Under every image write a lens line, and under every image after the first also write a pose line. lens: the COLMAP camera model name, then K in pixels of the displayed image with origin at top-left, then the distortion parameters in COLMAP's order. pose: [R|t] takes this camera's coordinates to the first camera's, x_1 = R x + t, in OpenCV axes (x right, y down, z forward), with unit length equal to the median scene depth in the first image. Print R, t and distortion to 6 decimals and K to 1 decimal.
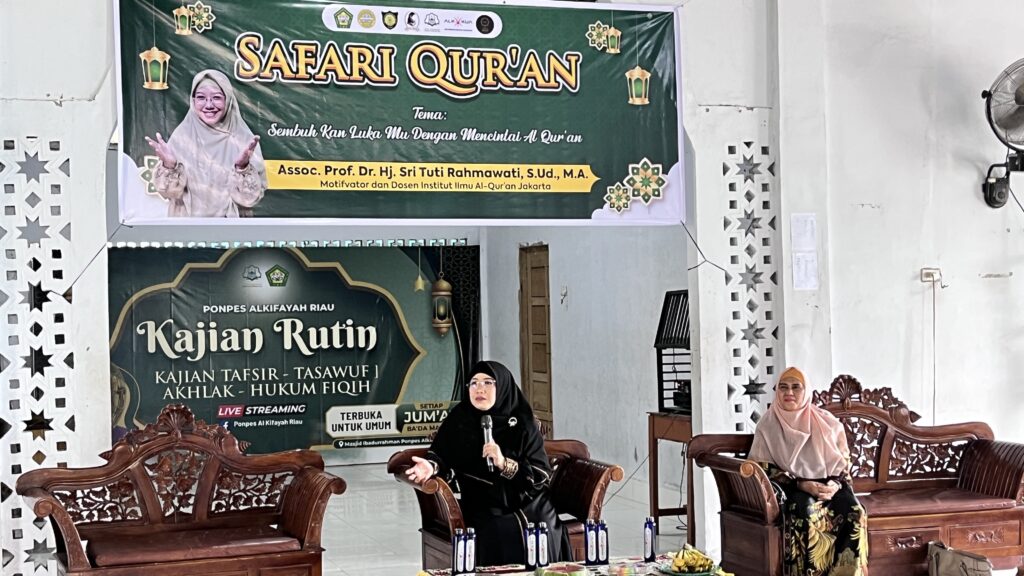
lens RADIAL K [[1480.8, 0, 512.0], [0, 1480.8, 288.0], [0, 0, 1]] dist [0.181028, -0.678231]
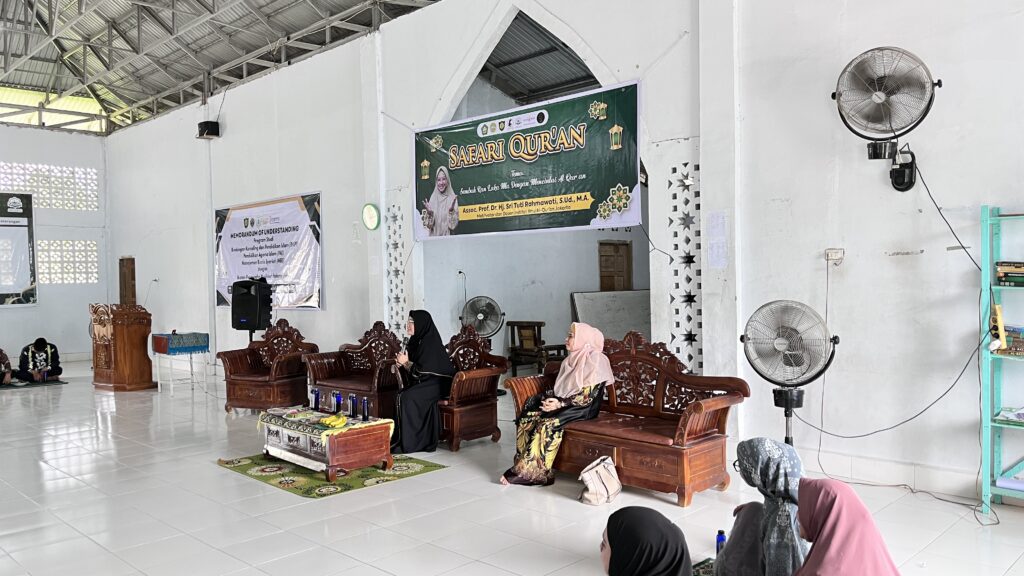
lens RADIAL K [[776.0, 0, 519.5], [0, 776.0, 290.6], [0, 0, 1]] dist [0.067332, -0.086501]
pose [[0.460398, 0.028261, -0.887263, 0.782800], [0.022360, 0.998807, 0.043416, -0.013597], [0.887431, -0.039828, 0.459216, 0.542134]]
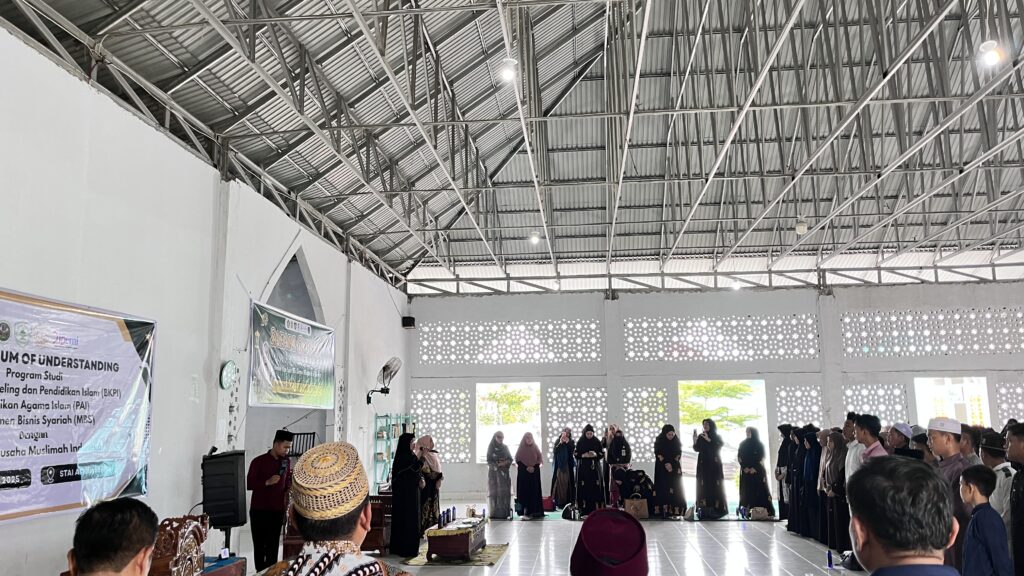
lens RADIAL K [[776.0, 0, 519.5], [0, 776.0, 290.6], [0, 0, 1]] dist [0.067332, -0.086501]
pose [[0.380208, 0.169920, 0.909158, -1.125853], [-0.031074, 0.984771, -0.171057, -0.021657], [-0.924379, 0.036786, 0.379698, 0.124295]]
